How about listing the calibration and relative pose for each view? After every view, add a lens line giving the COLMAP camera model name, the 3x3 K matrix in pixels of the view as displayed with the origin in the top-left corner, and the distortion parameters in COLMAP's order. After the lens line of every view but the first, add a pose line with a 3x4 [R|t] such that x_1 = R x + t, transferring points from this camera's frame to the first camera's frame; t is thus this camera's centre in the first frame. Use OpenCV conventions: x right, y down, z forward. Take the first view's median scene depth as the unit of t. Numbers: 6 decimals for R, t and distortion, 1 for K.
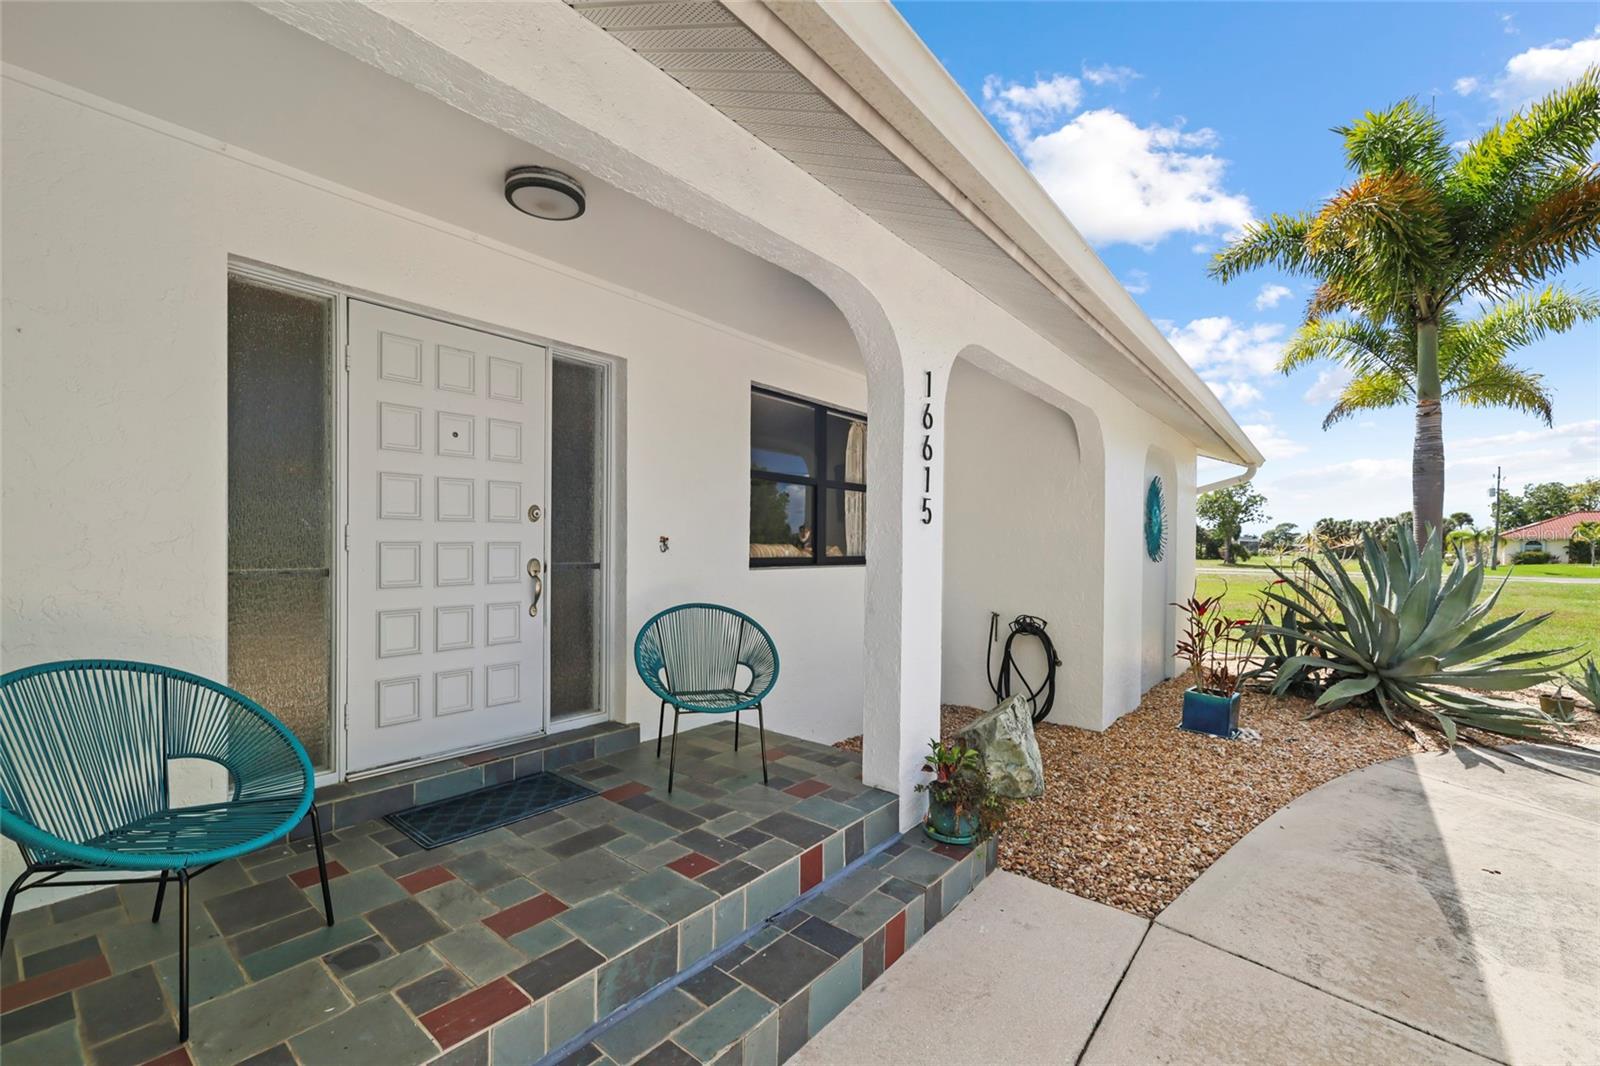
lens RADIAL K [[677.1, 0, 799.7], [0, 677.1, 552.3], [0, 0, 1]] dist [-0.002386, -0.000090]
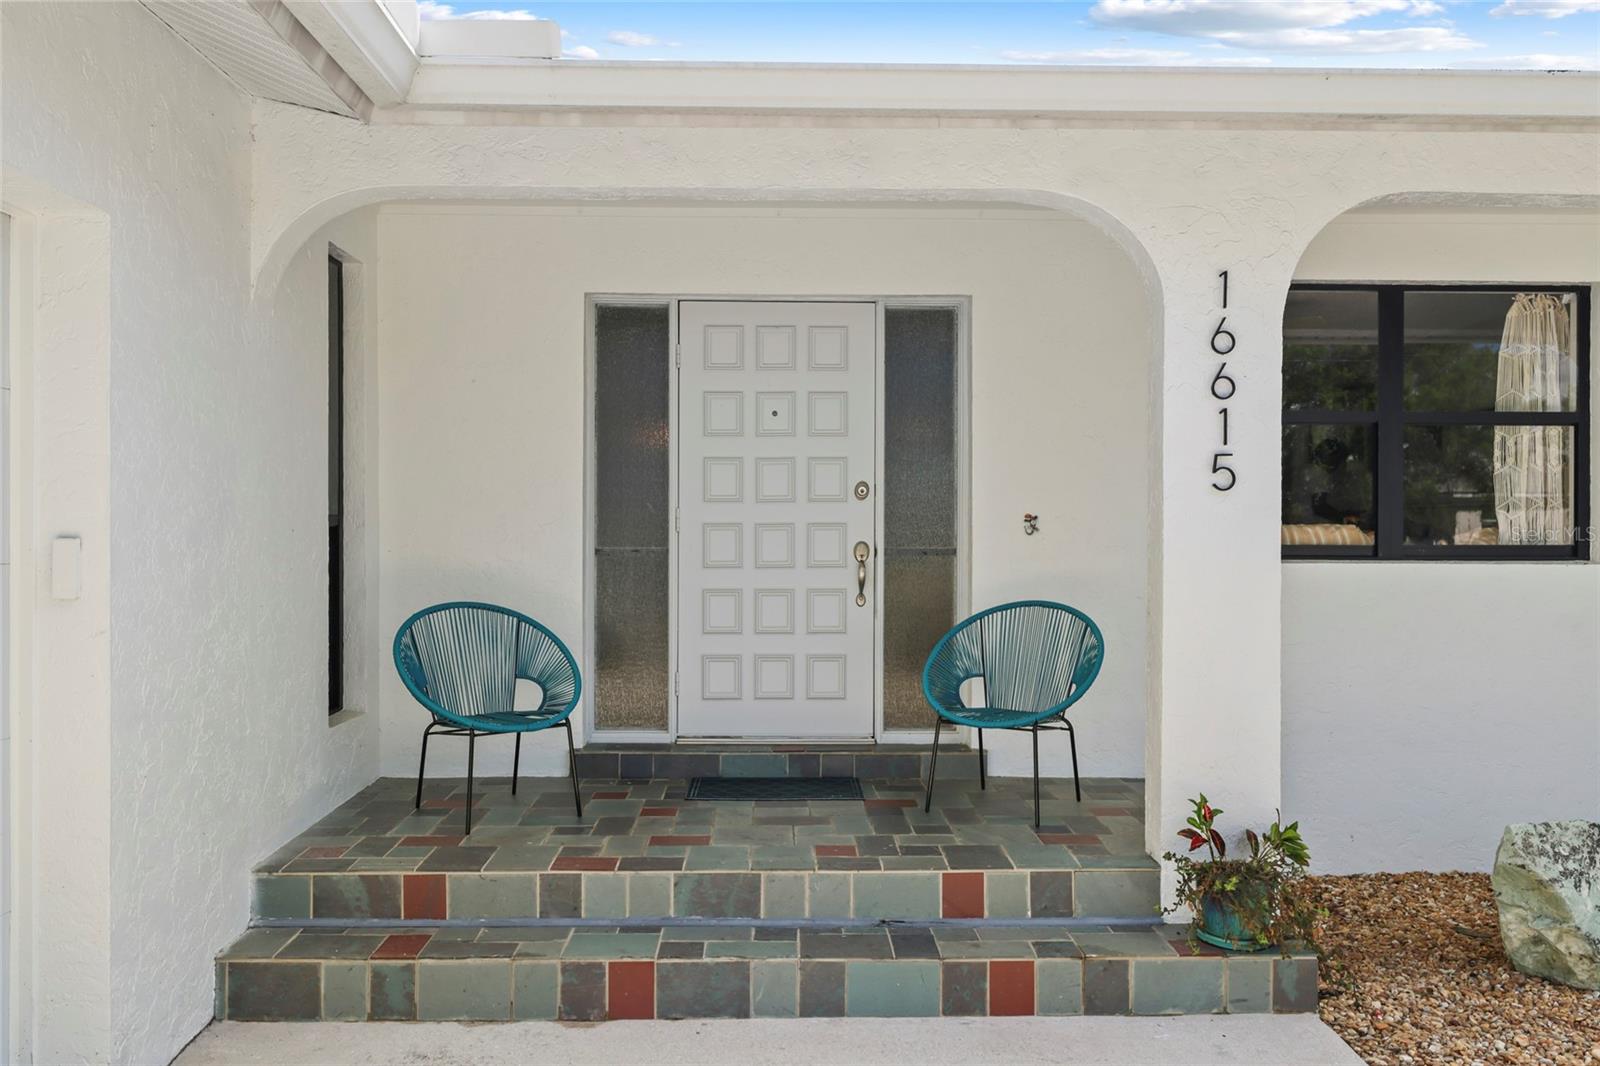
lens RADIAL K [[1381.2, 0, 800.1], [0, 1381.2, 532.8], [0, 0, 1]] dist [-0.011640, -0.004888]
pose [[0.641162, -0.004772, -0.767391, 0.995011], [-0.005305, 0.999929, -0.010651, 0.018731], [0.767387, 0.010900, 0.641091, -0.237451]]
